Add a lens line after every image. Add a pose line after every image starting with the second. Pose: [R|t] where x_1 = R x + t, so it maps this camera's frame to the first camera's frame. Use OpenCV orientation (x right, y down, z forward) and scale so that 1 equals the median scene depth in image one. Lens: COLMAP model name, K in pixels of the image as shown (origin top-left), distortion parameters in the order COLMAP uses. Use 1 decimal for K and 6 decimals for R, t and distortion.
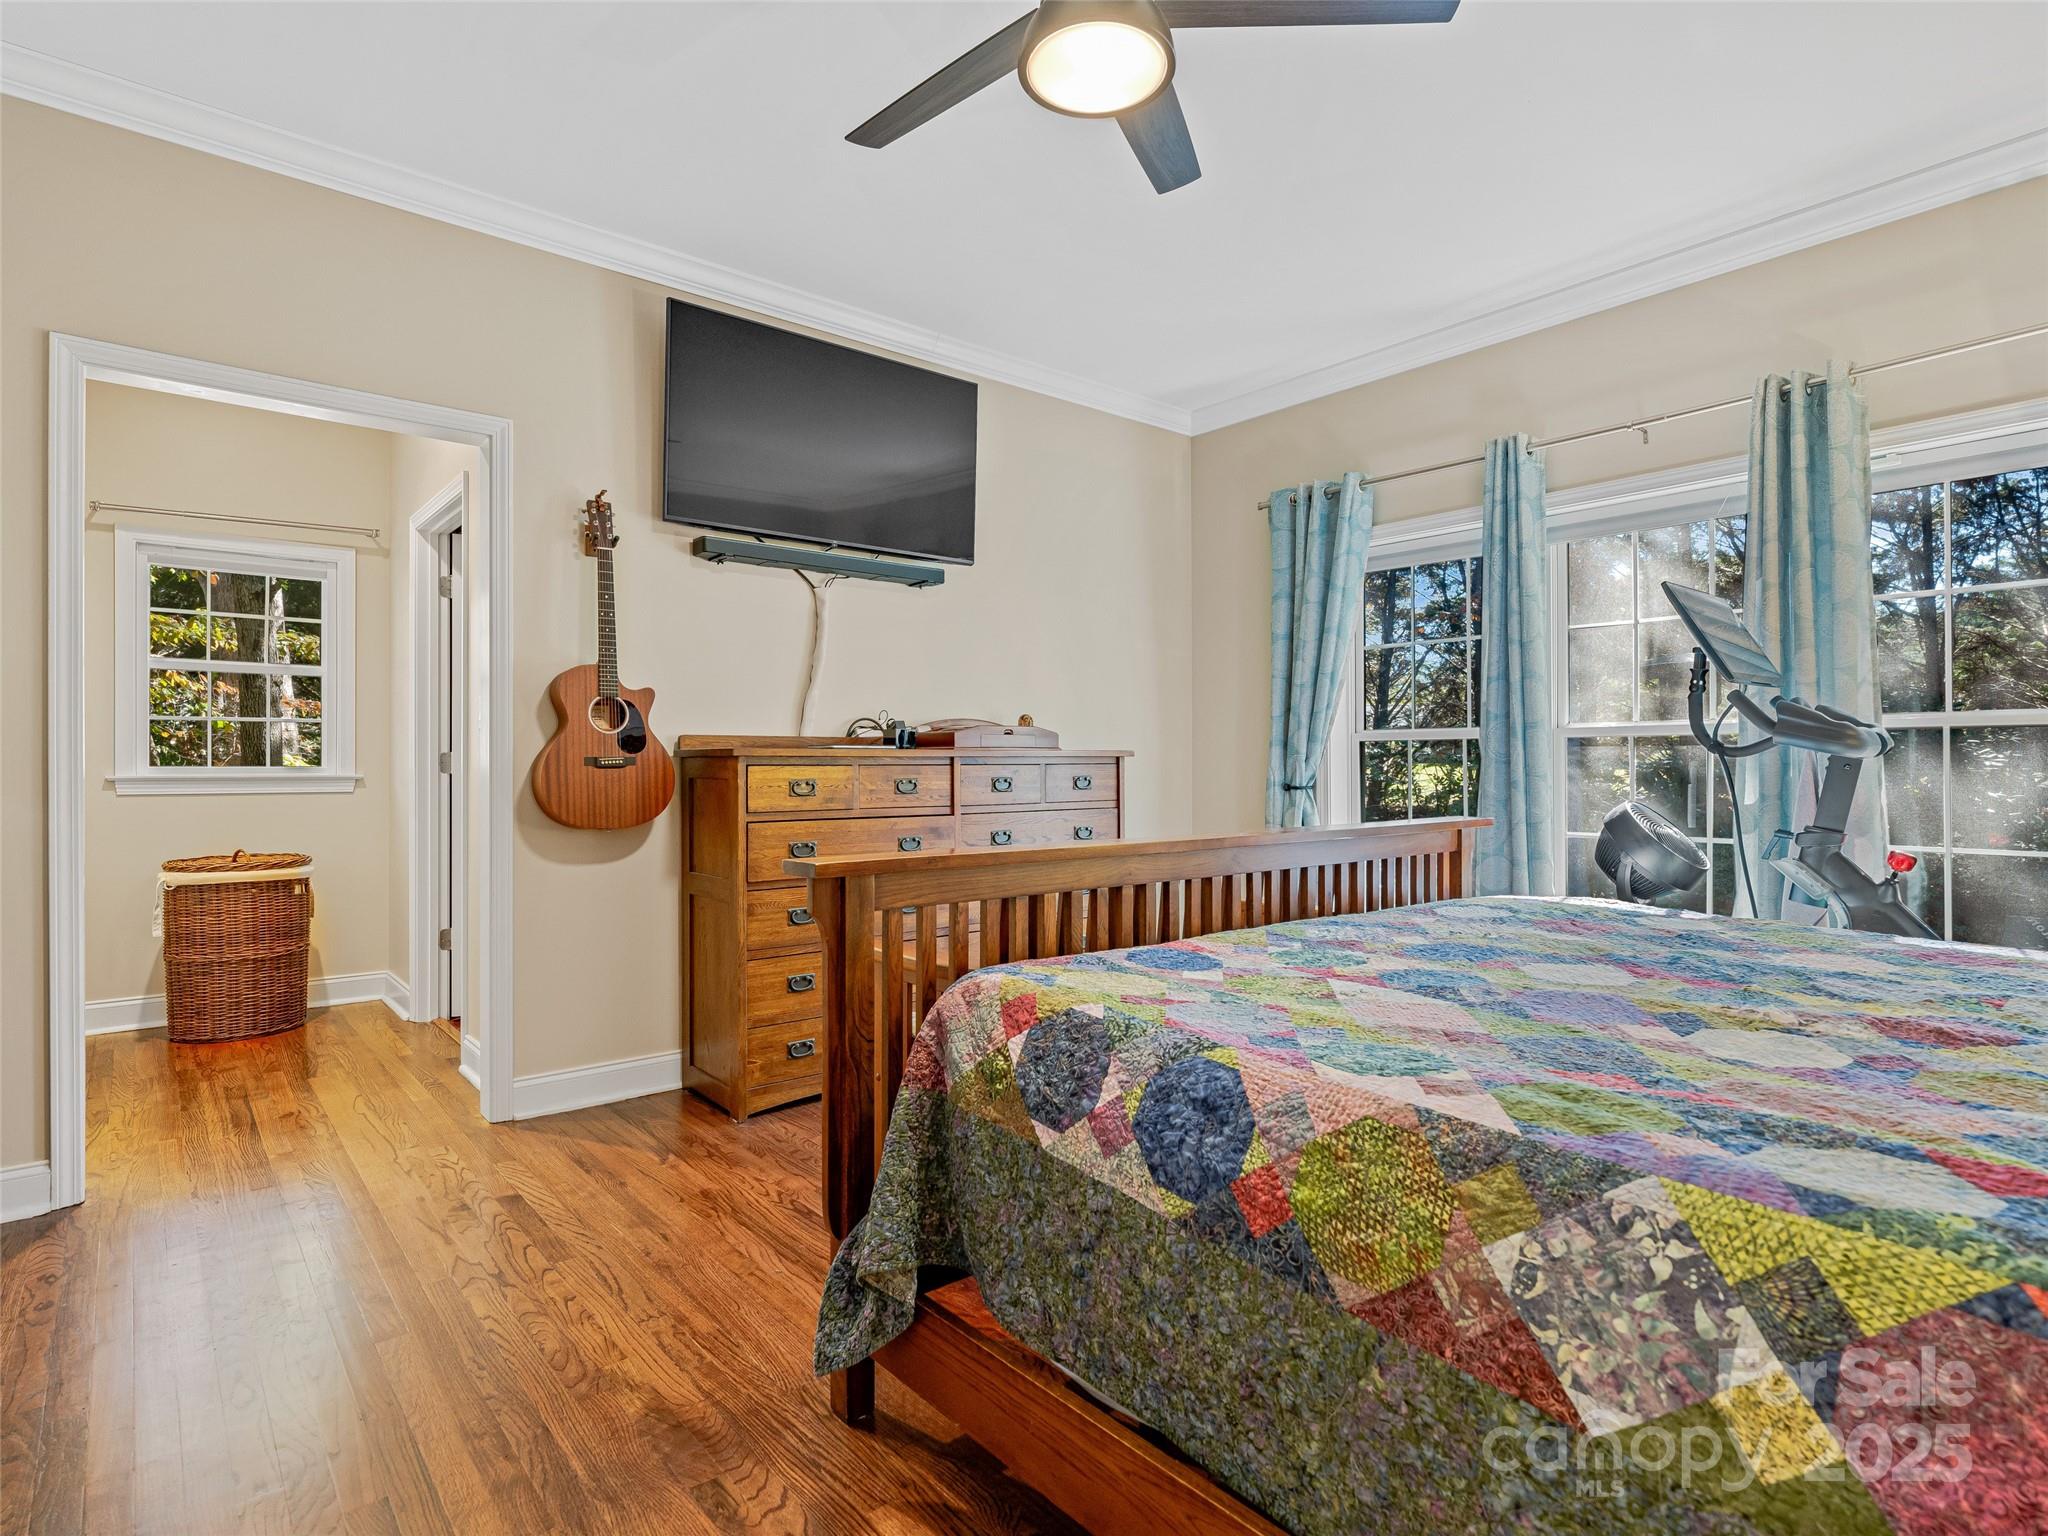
lens RADIAL K [[1077.1, 0, 1024.0], [0, 1077.1, 768.0], [0, 0, 1]] dist [-0.000900, 0.000393]
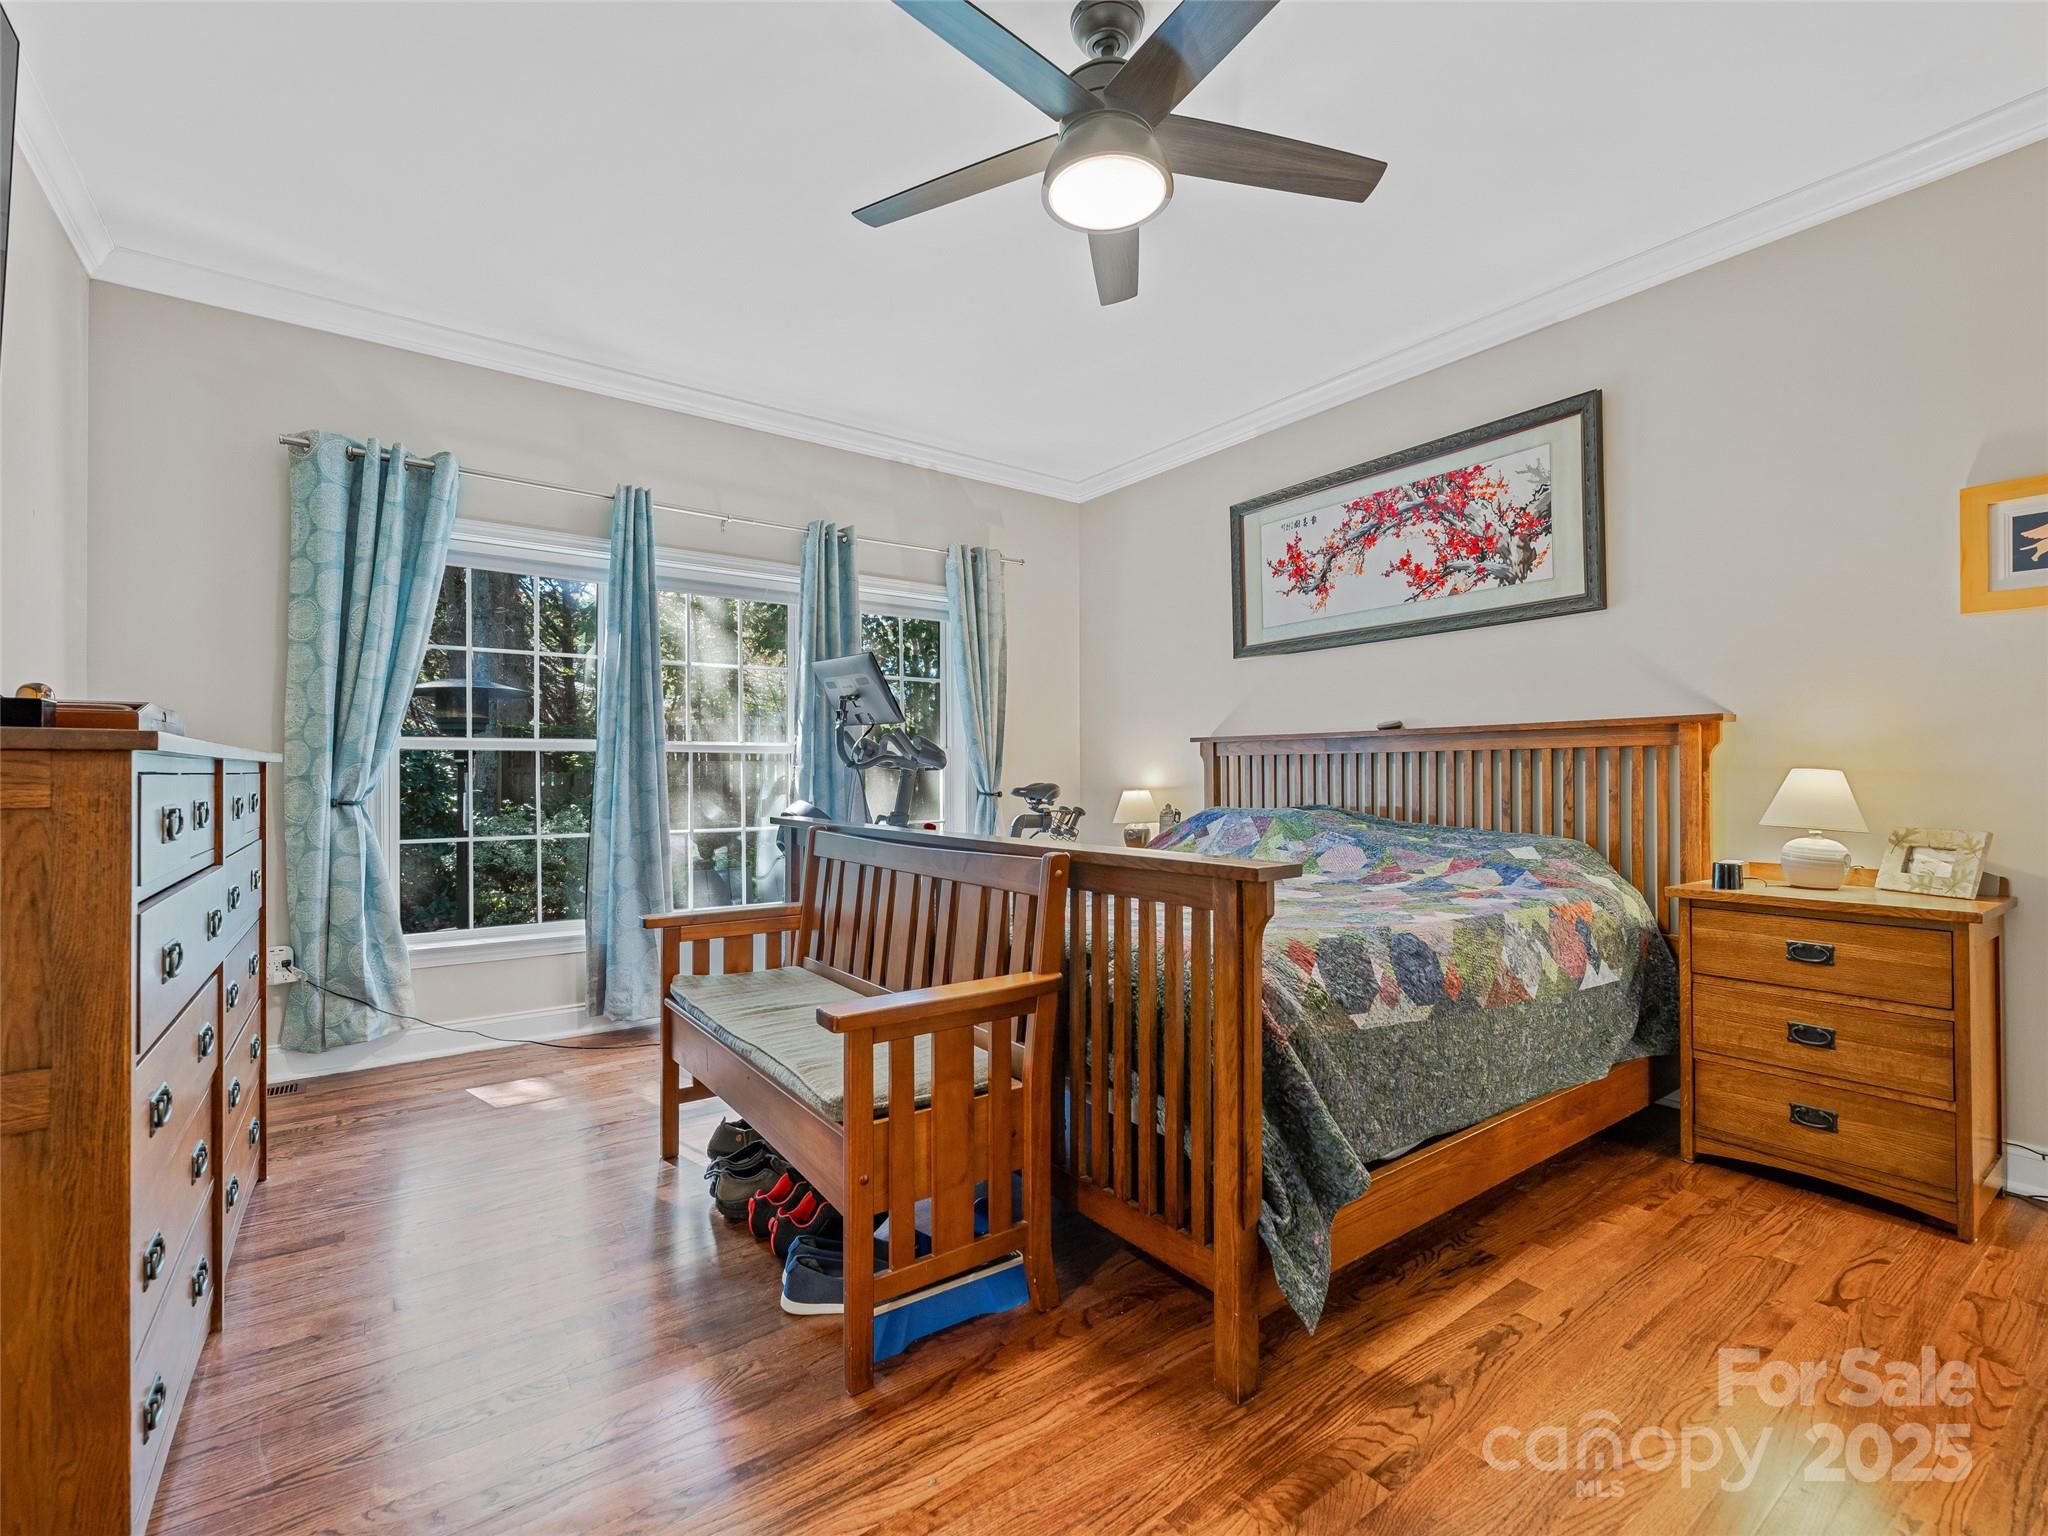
lens RADIAL K [[917.9, 0, 1024.0], [0, 917.9, 768.0], [0, 0, 1]] dist [-0.040154, -0.000083]
pose [[0.072012, 0.009988, 0.997354, -0.593543], [0.003761, 0.999940, -0.010286, 0.001918], [-0.997397, 0.004492, 0.071970, 0.639667]]
